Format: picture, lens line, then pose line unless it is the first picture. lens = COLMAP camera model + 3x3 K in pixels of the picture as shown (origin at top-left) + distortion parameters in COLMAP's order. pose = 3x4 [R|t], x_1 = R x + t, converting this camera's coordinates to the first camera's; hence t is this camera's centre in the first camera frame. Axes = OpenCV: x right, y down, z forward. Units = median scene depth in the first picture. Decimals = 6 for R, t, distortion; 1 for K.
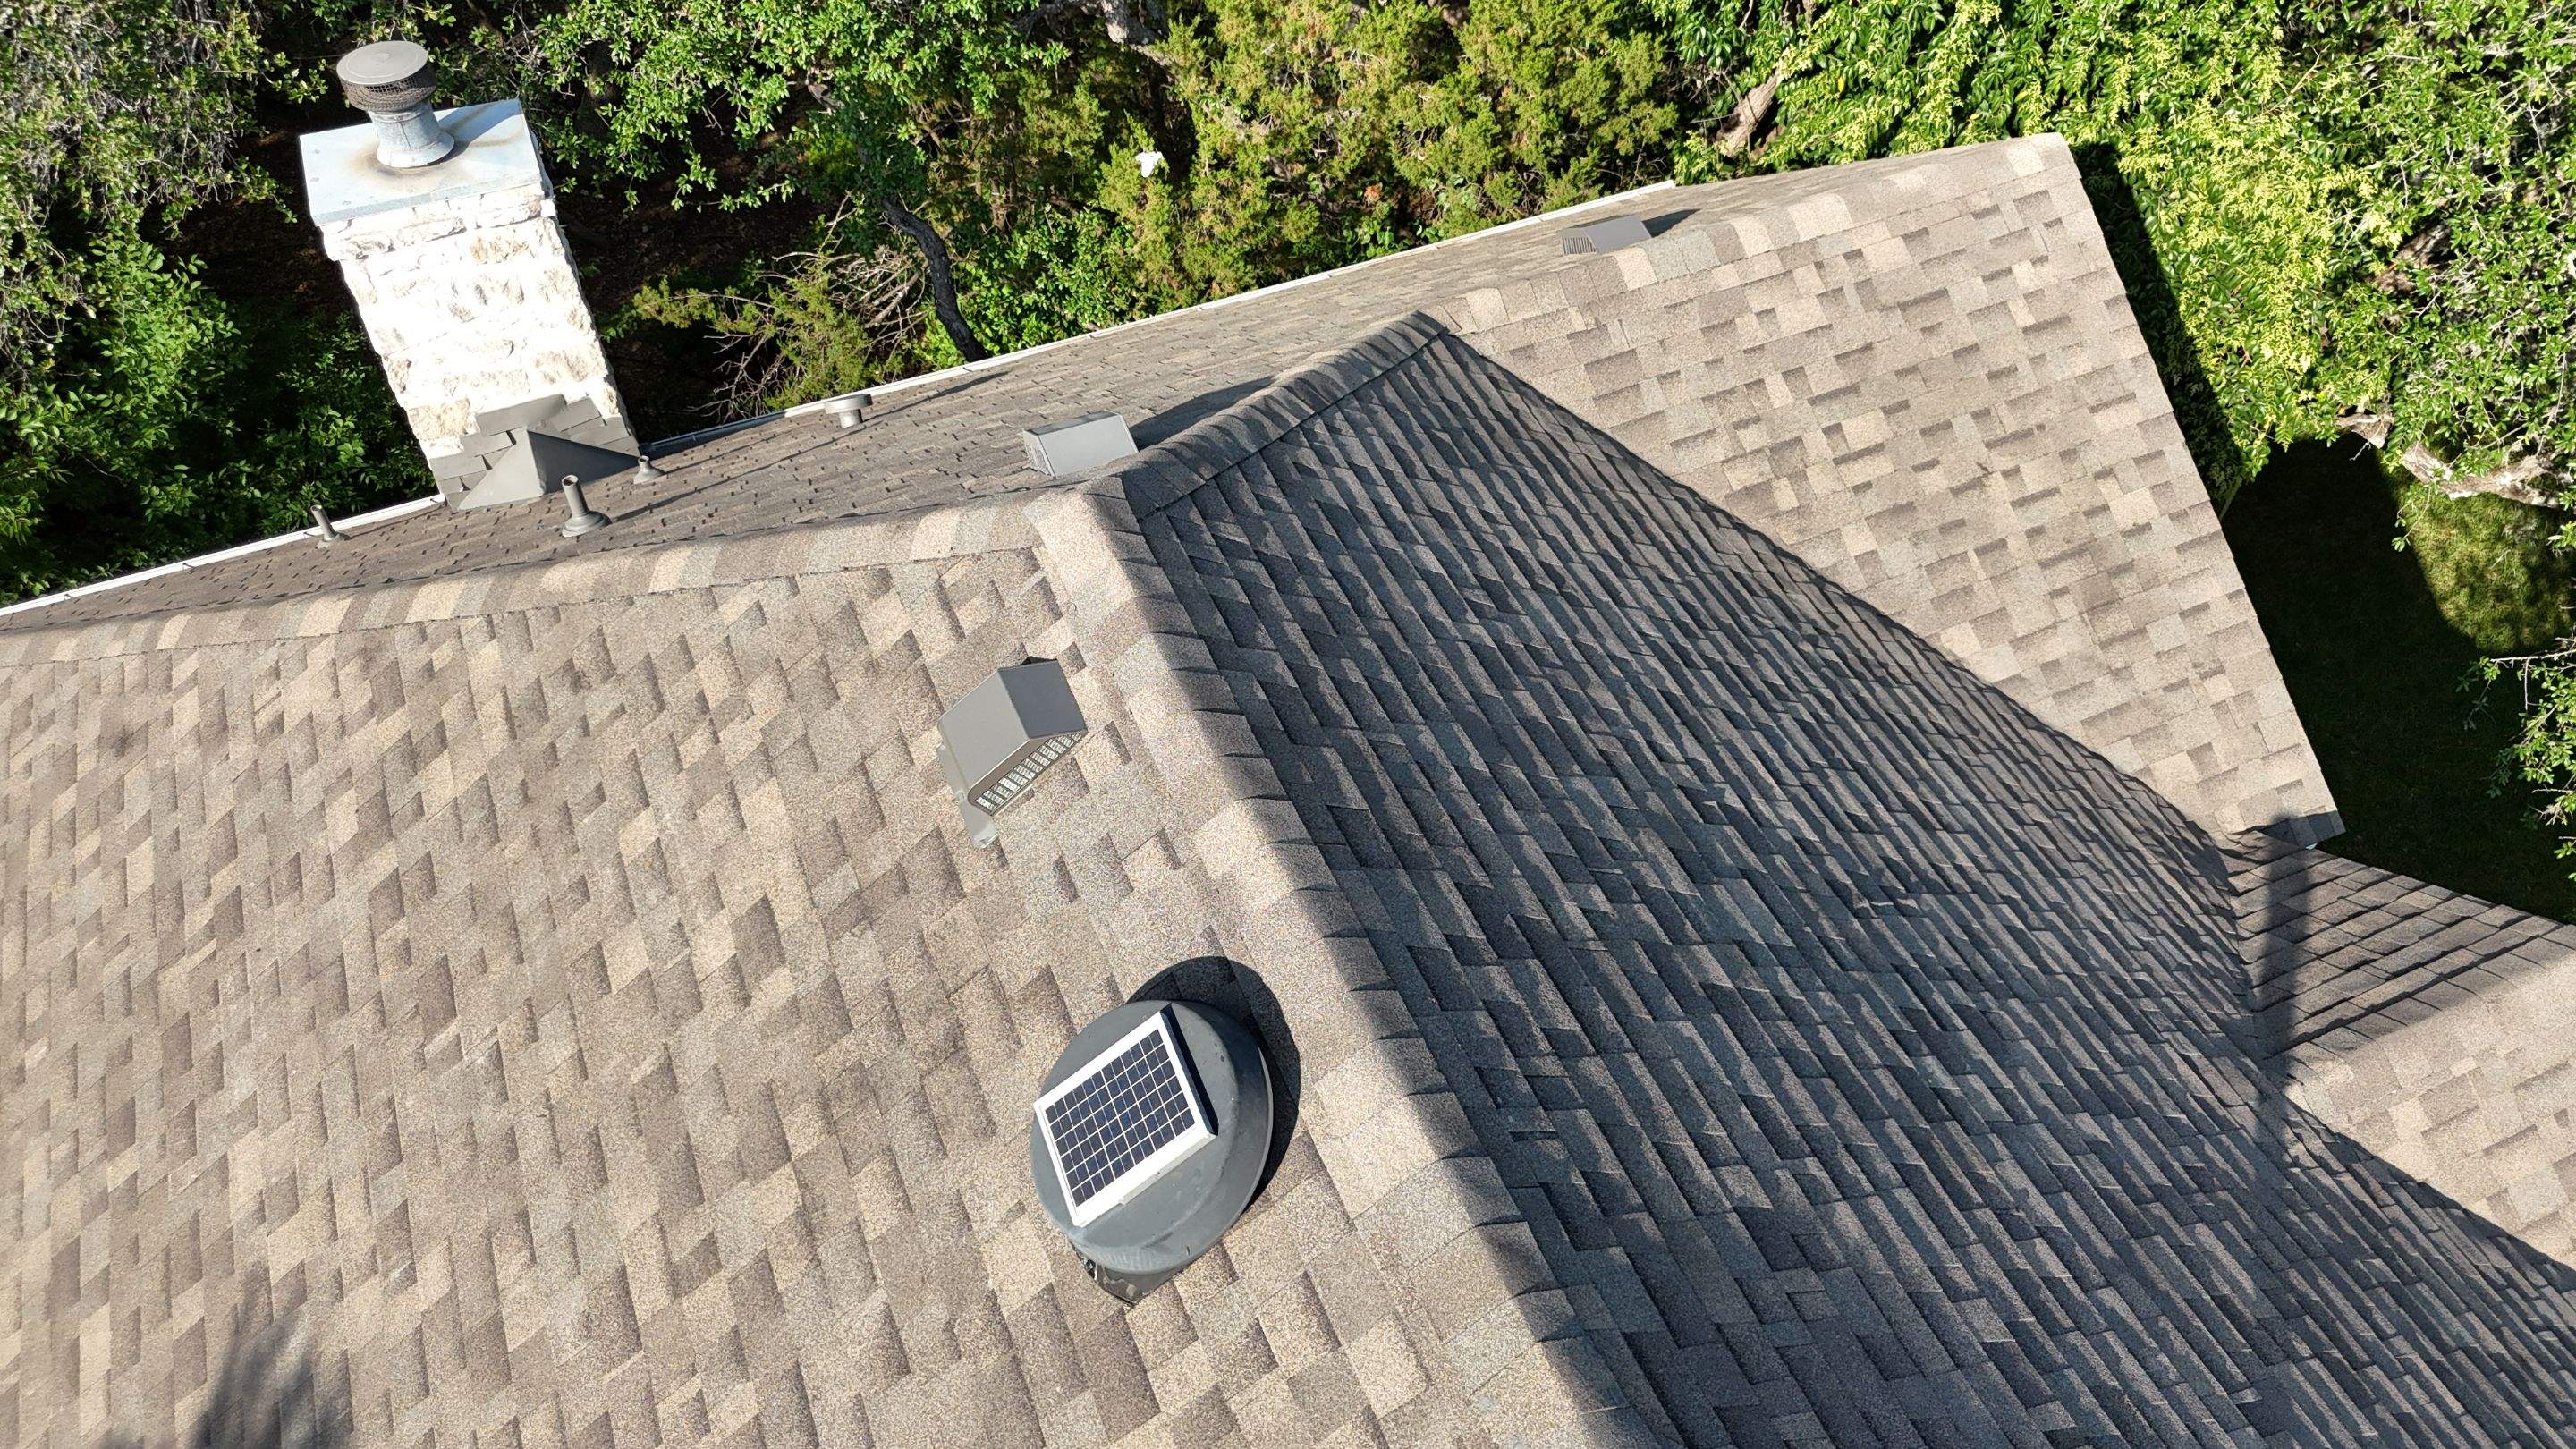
lens RADIAL K [[1905.3, 0, 1291.1], [0, 1905.3, 720.4], [0, 0, 1]] dist [0.066794, -0.062634]
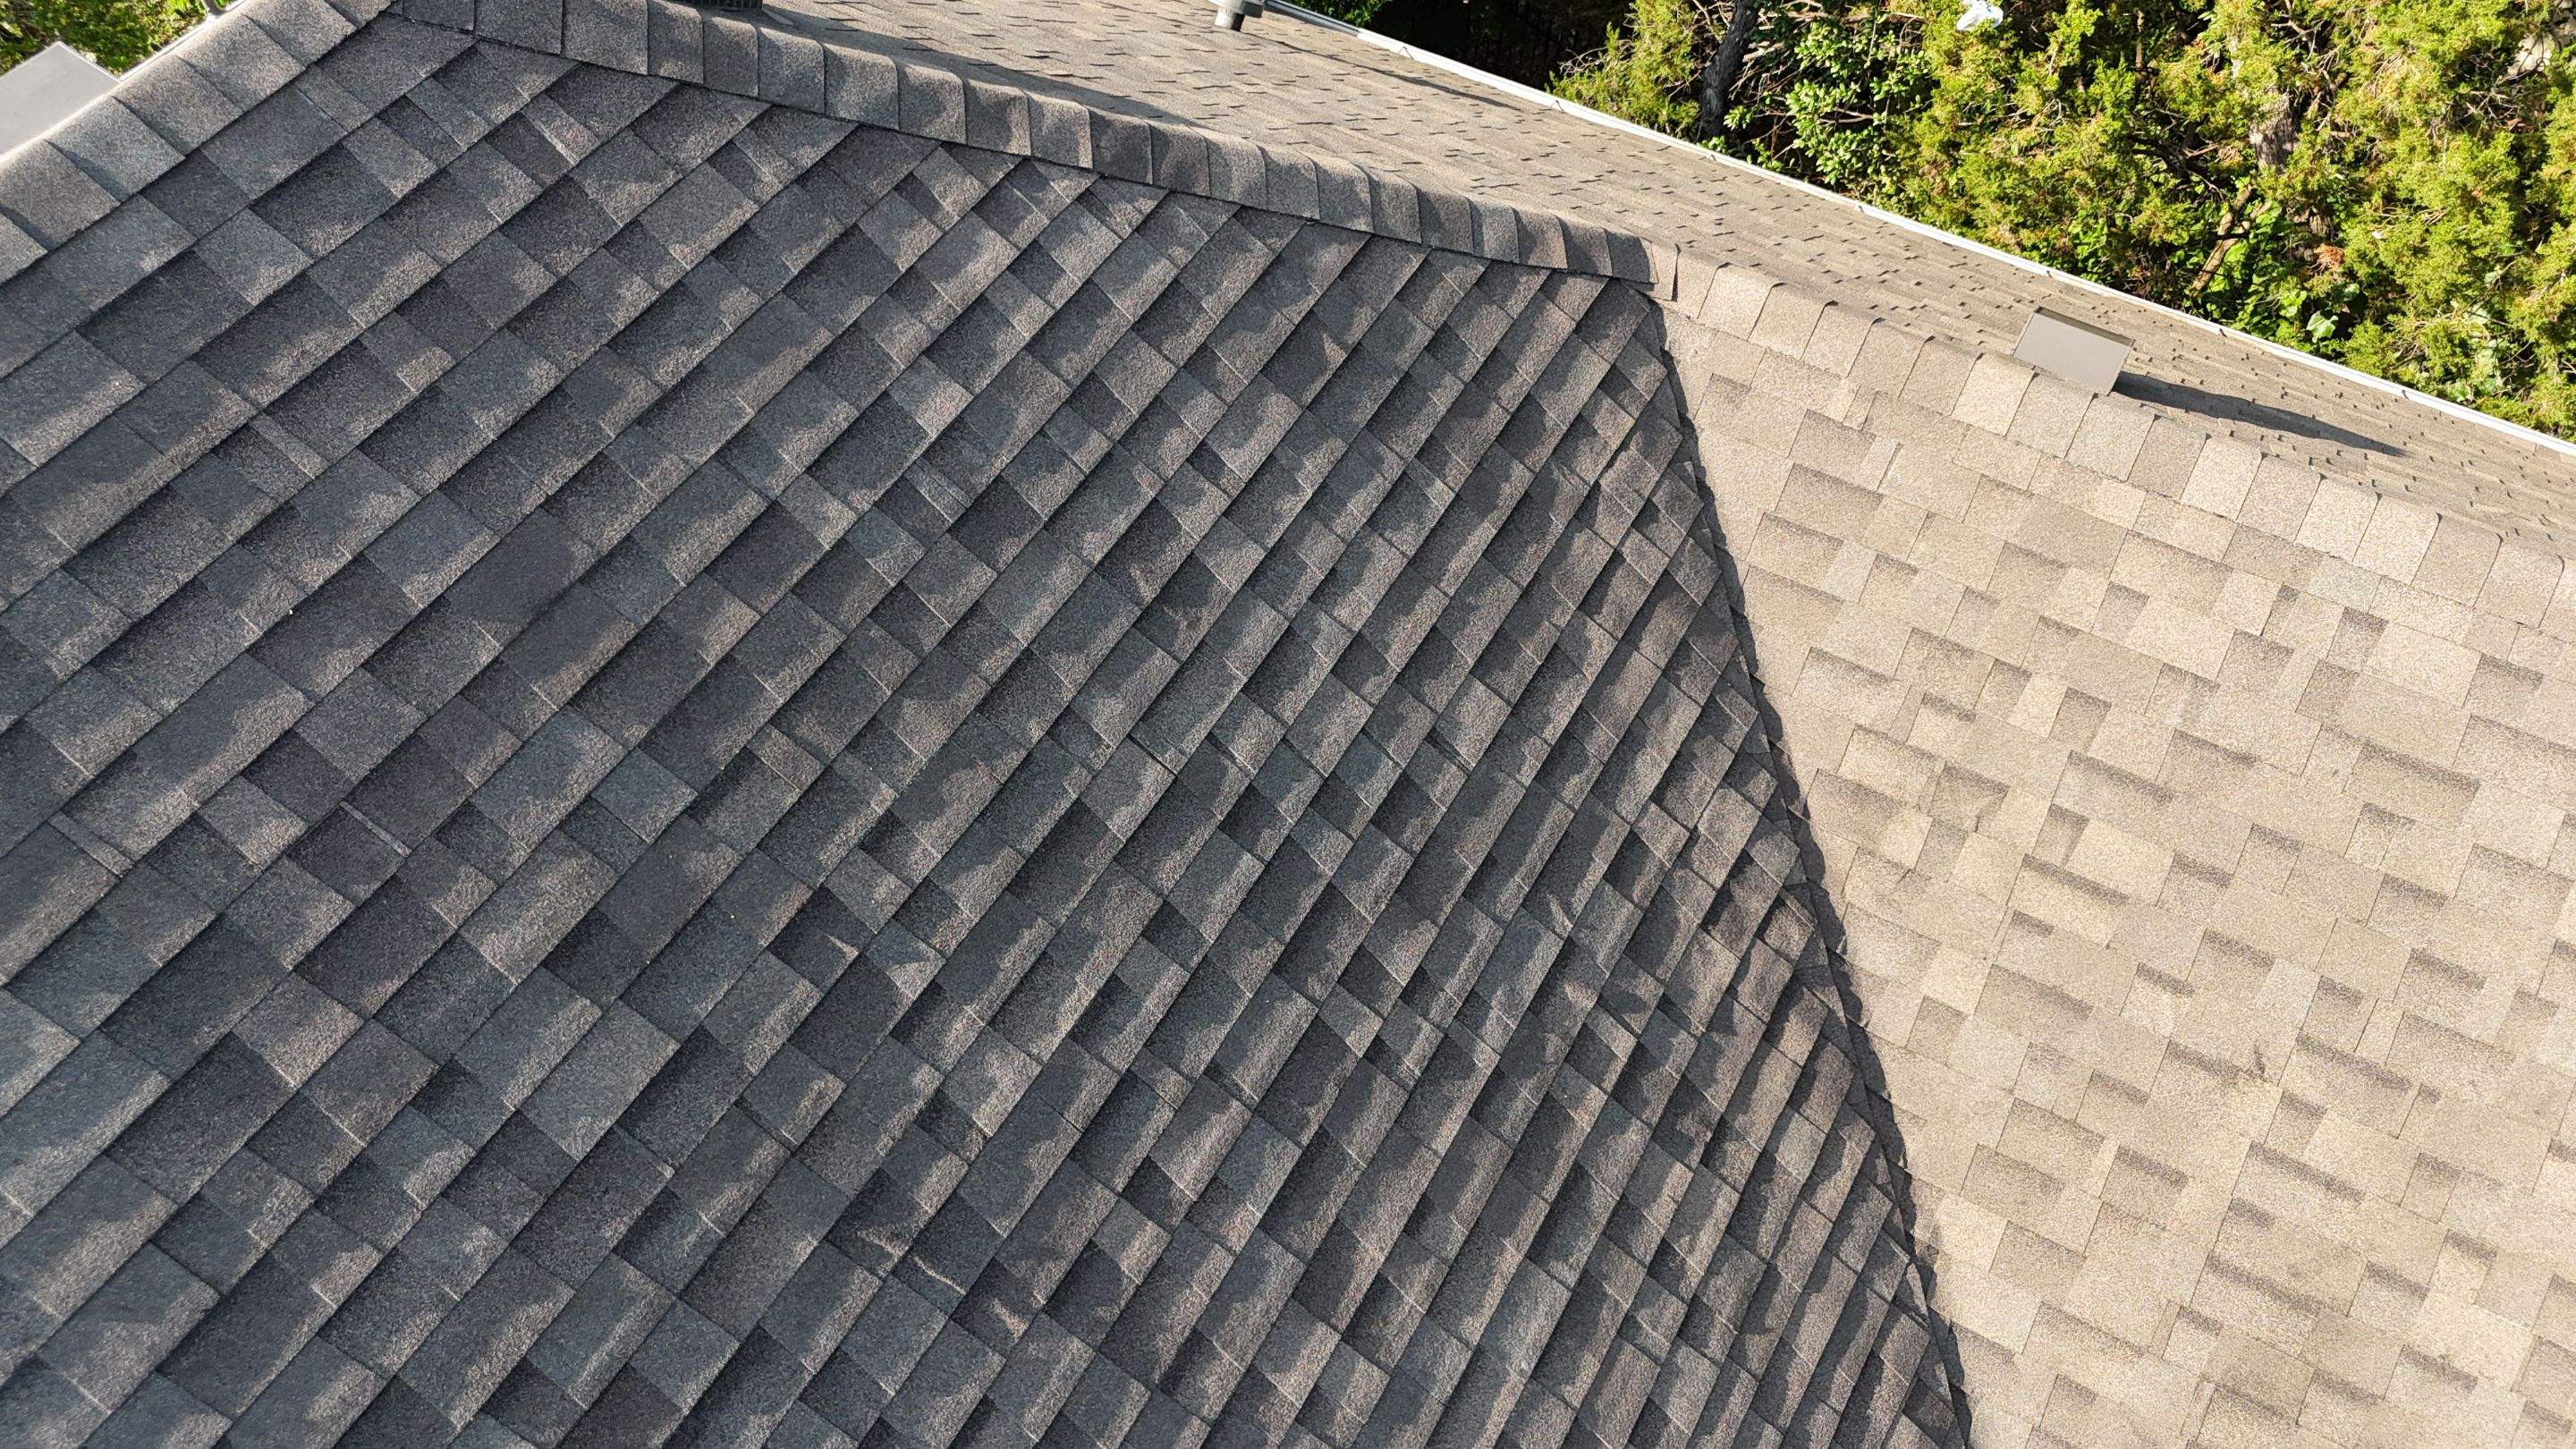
lens RADIAL K [[1905.3, 0, 1290.2], [0, 1905.3, 719.1], [0, 0, 1]] dist [0.066794, -0.062634]
pose [[0.601706, 0.655706, -0.456069, 0.451780], [-0.601265, 0.747724, 0.281760, -0.229525], [0.525766, 0.104682, 0.844164, 0.447760]]
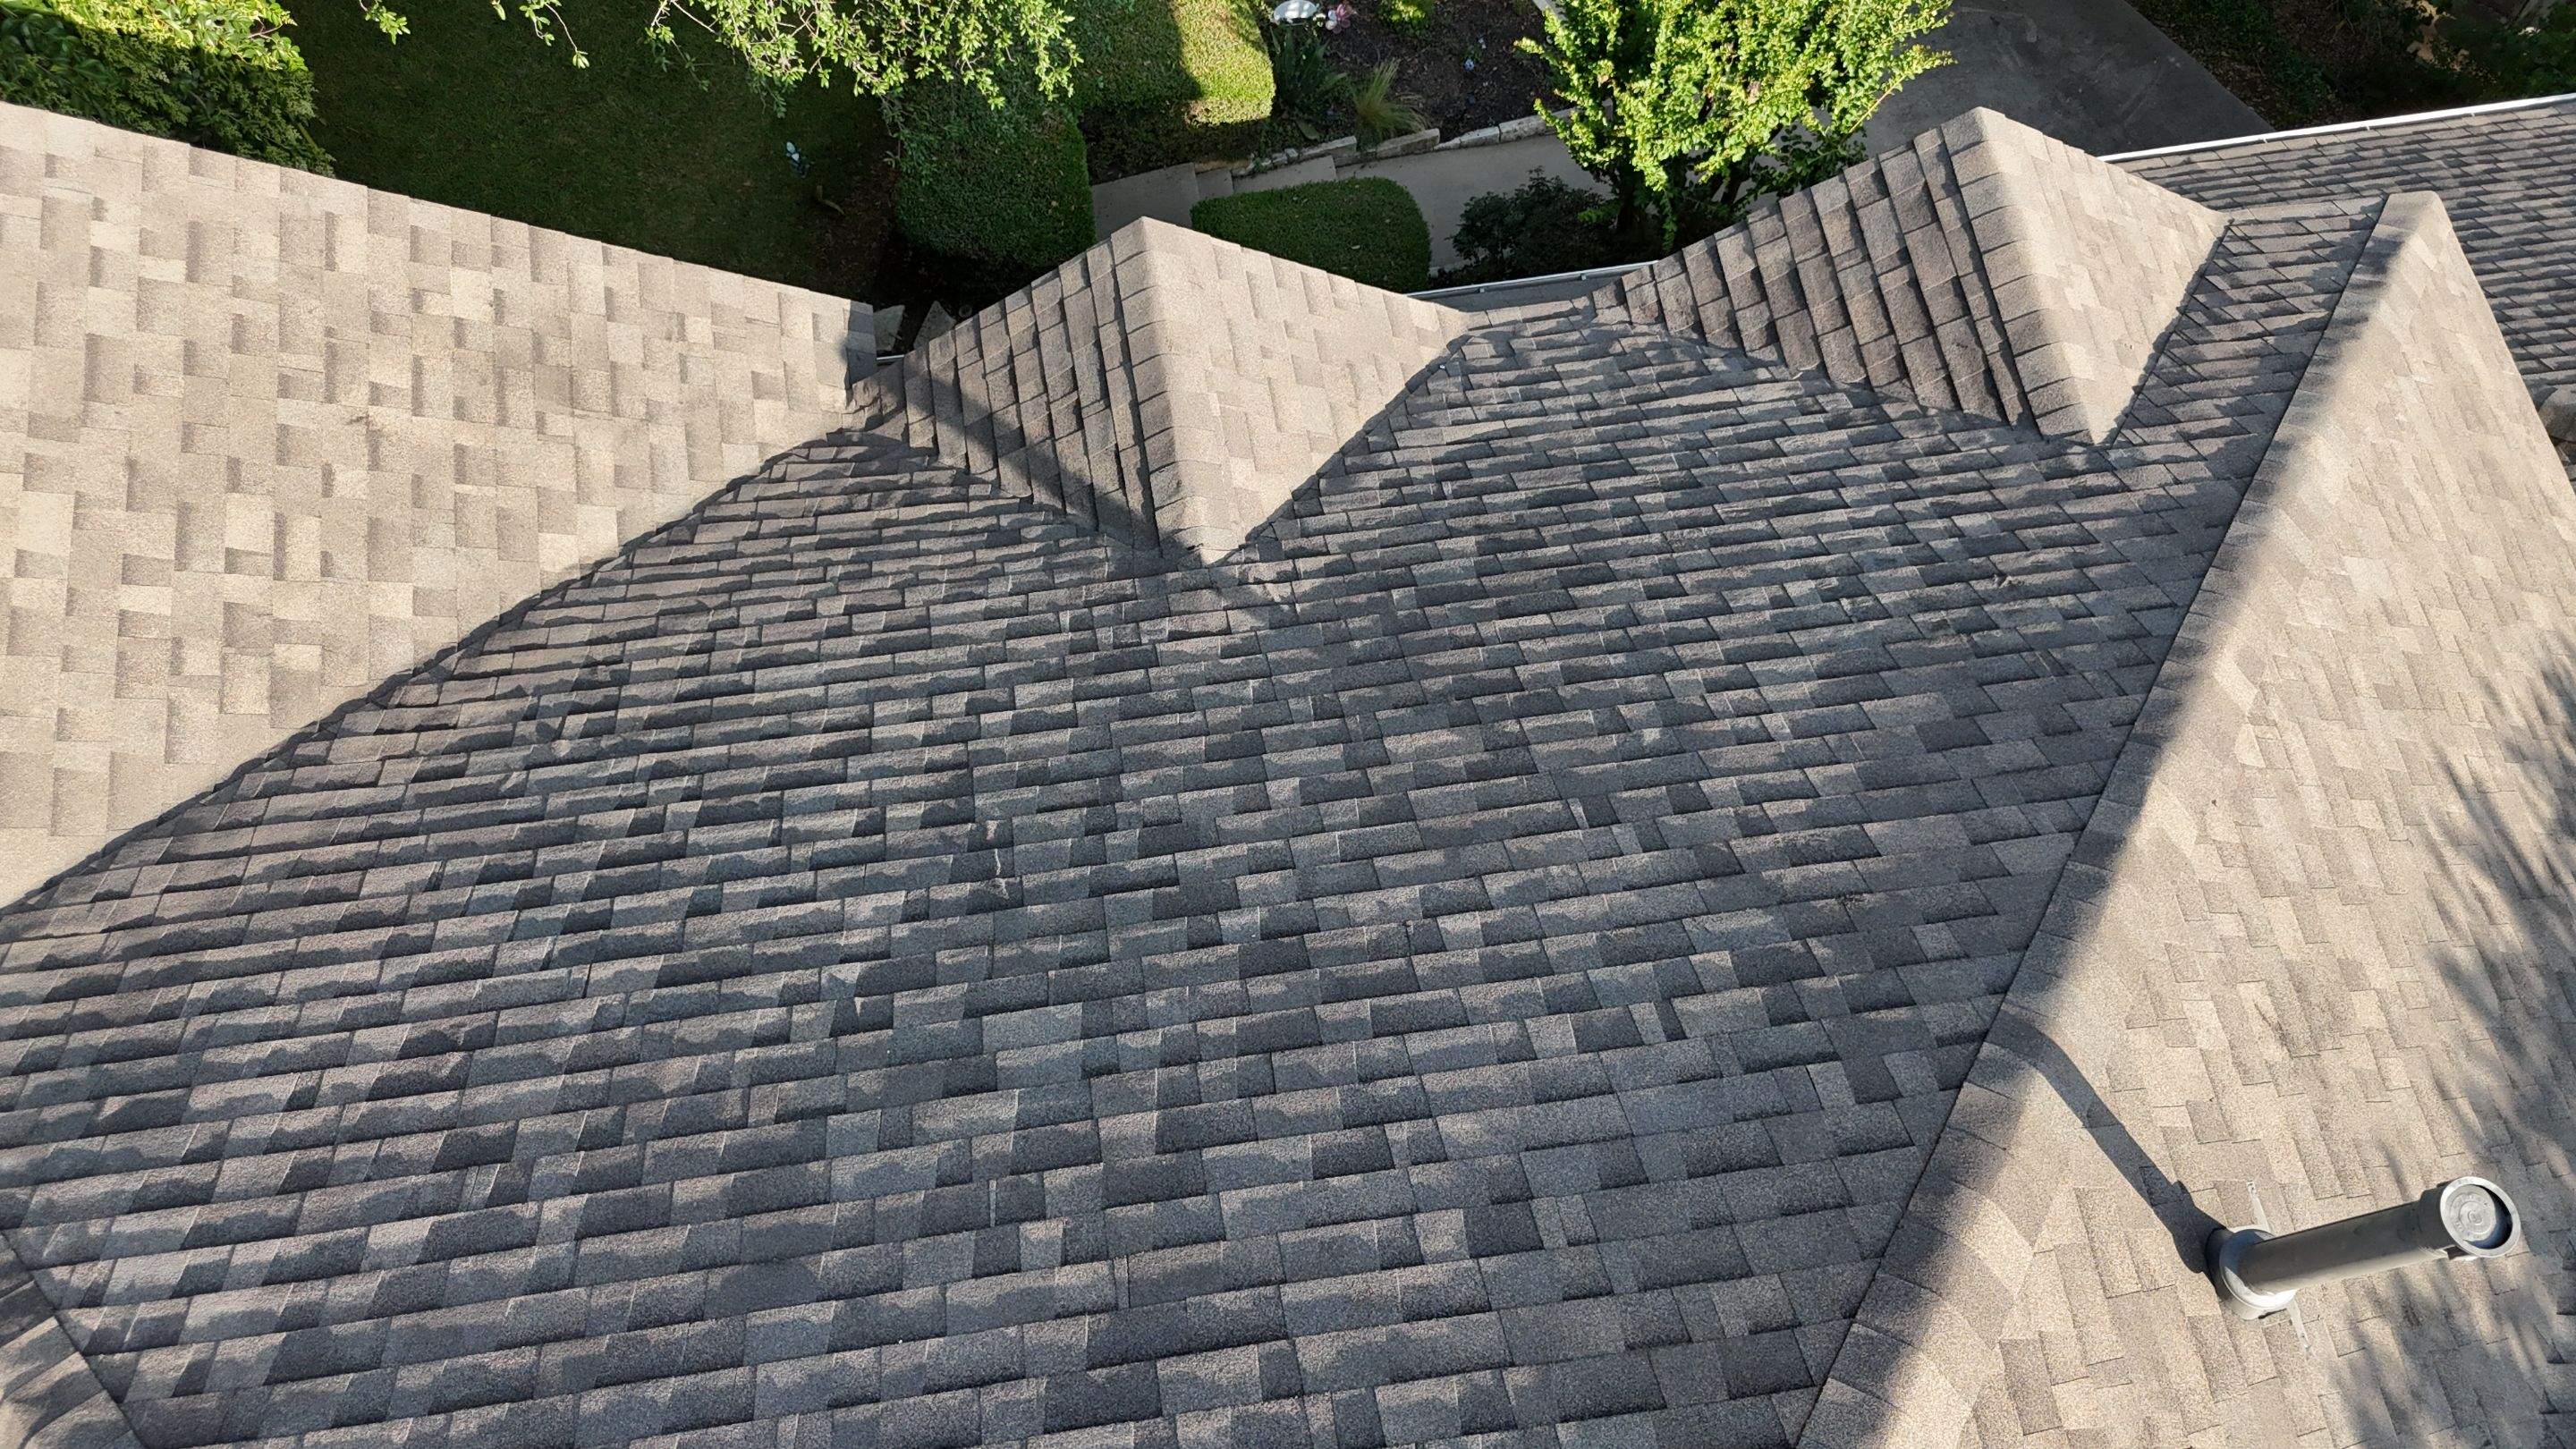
lens RADIAL K [[1905.3, 0, 1292.6], [0, 1905.3, 721.7], [0, 0, 1]] dist [0.066794, -0.062634]
pose [[0.253220, -0.896103, 0.364525, 0.056816], [0.715800, 0.427029, 0.552519, -0.290110], [-0.650777, 0.121018, 0.749563, 0.170913]]
